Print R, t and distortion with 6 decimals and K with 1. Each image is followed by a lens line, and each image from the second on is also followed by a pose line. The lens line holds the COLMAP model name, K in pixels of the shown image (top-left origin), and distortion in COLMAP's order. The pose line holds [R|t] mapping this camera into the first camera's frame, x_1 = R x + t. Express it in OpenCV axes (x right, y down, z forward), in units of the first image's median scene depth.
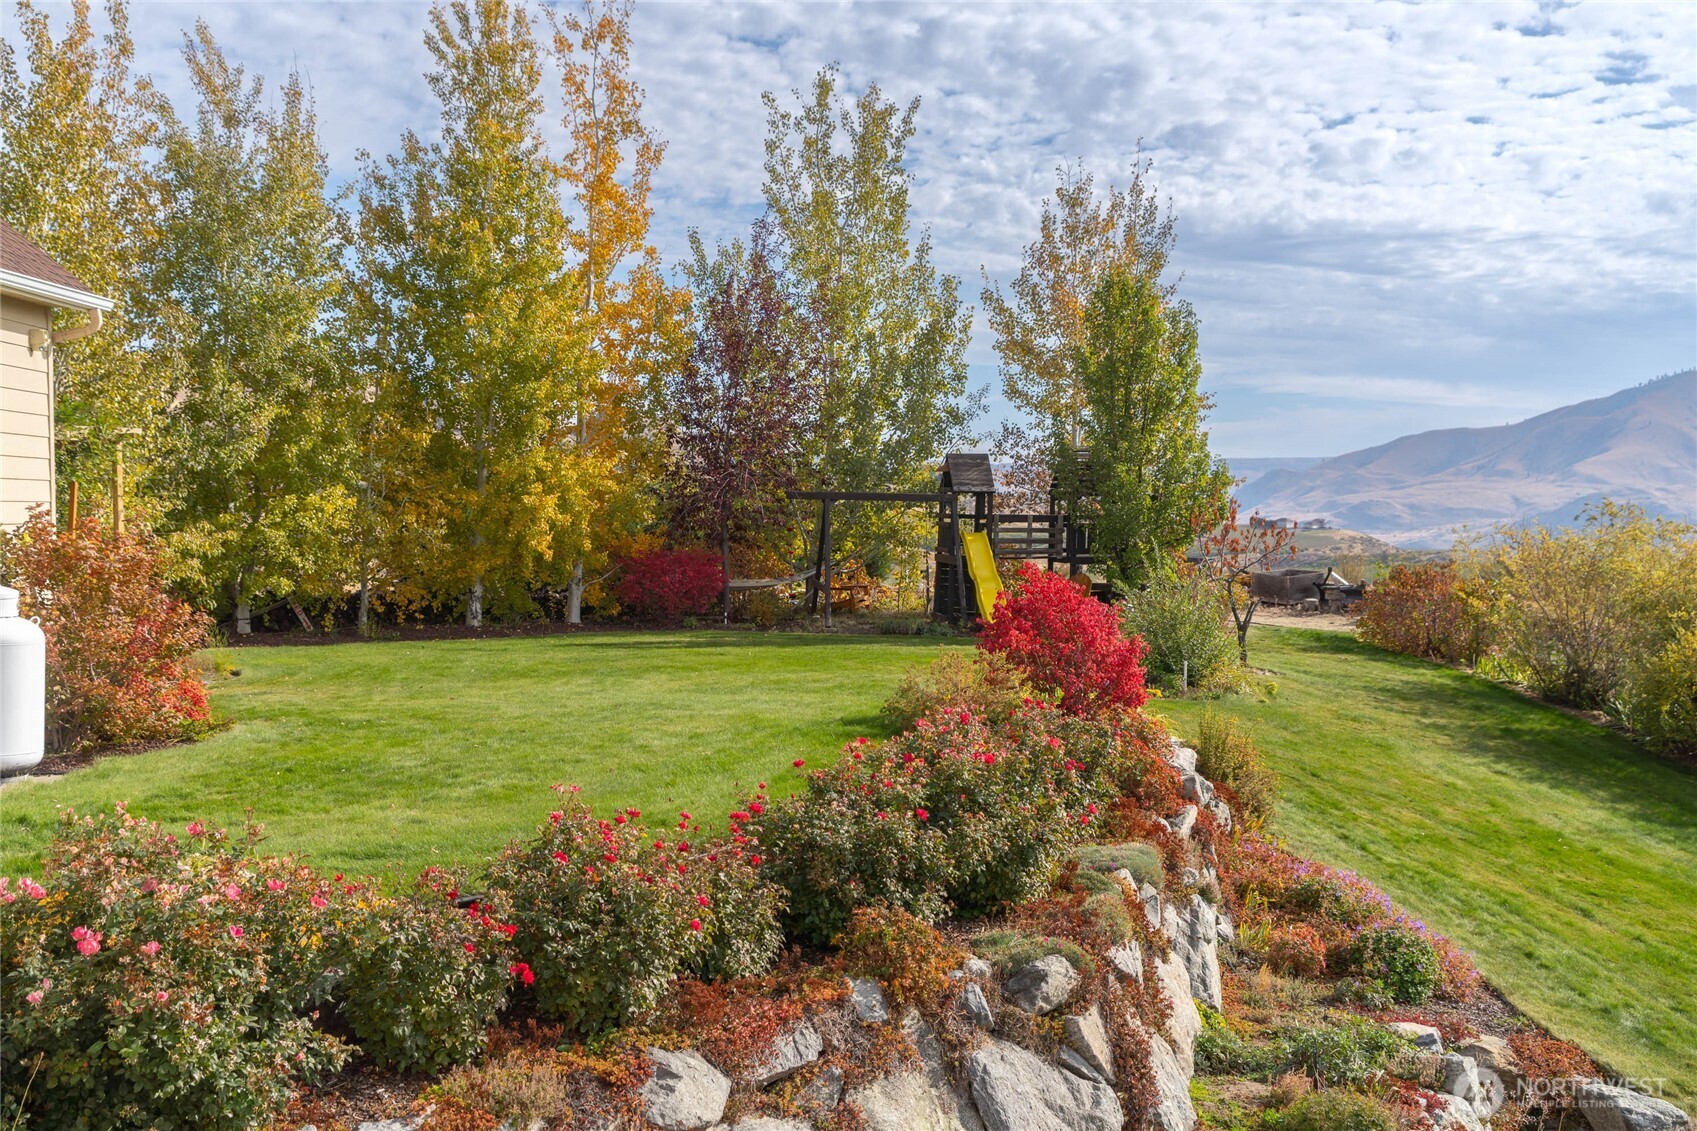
lens RADIAL K [[2065.7, 0, 847.9], [0, 2065.7, 558.6], [0, 0, 1]] dist [-0.041004, 0.000000]
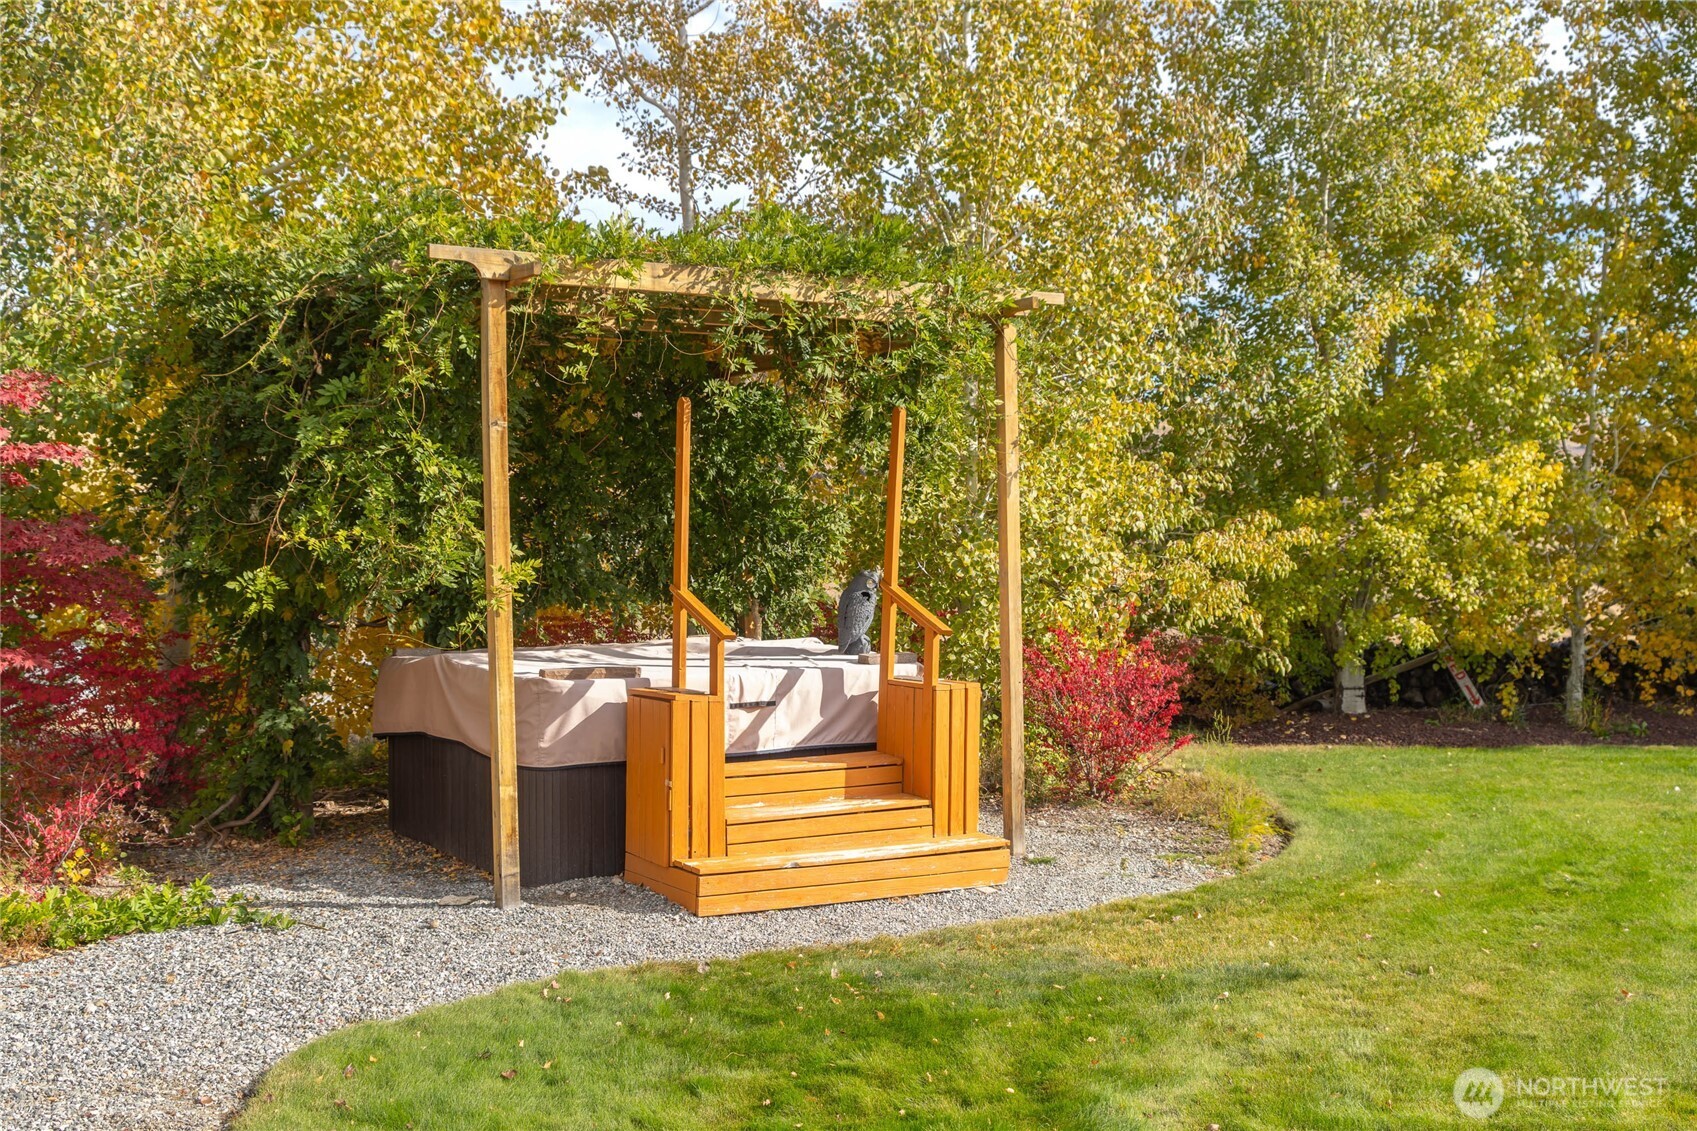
lens RADIAL K [[1819.8, 0, 846.7], [0, 1819.8, 555.6], [0, 0, 1]] dist [-0.003469, 0.000000]
pose [[0.818347, 0.002853, -0.574718, -0.123123], [-0.010348, 0.999899, -0.009771, -0.000779], [0.574632, 0.013943, 0.818293, 0.523599]]
